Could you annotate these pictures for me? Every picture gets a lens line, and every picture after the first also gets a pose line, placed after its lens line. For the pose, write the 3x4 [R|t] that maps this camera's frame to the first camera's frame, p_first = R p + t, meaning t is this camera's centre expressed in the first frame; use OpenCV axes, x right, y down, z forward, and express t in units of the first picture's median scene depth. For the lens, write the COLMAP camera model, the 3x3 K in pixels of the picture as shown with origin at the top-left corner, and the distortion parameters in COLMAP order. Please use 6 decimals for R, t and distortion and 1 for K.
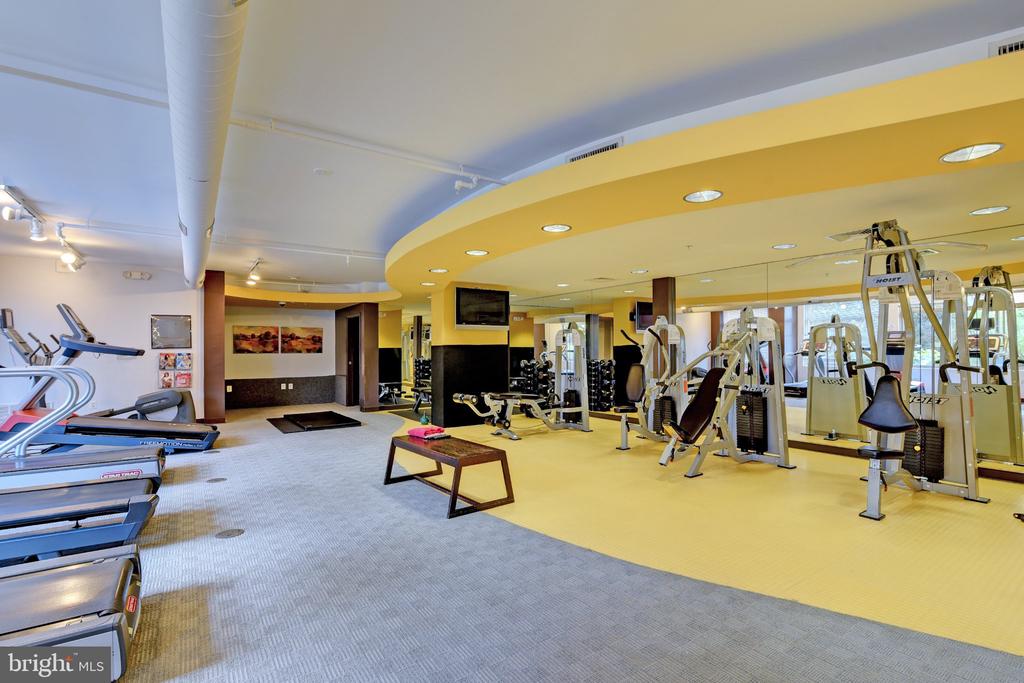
lens RADIAL K [[488.1, 0, 516.5], [0, 488.1, 345.9], [0, 0, 1]] dist [-0.002738, -0.000135]
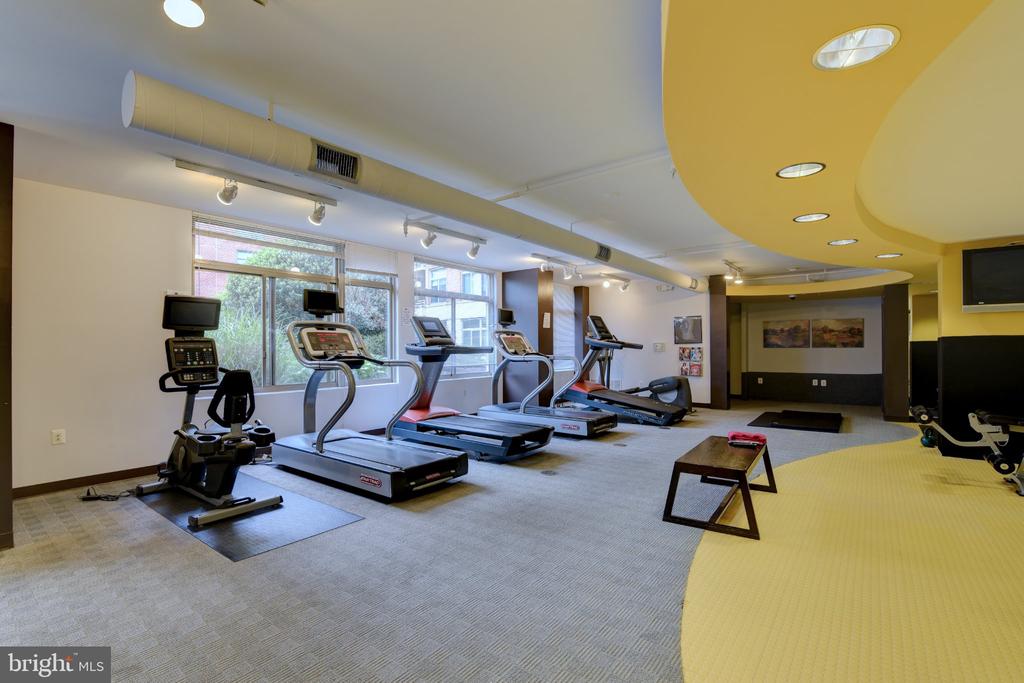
lens RADIAL K [[488.1, 0, 517.1], [0, 488.1, 343.7], [0, 0, 1]] dist [-0.002738, -0.000135]
pose [[0.288299, -0.004835, -0.957528, 0.345352], [0.013135, 0.999913, -0.001095, 0.001260], [0.957450, -0.012261, 0.288338, 0.223181]]
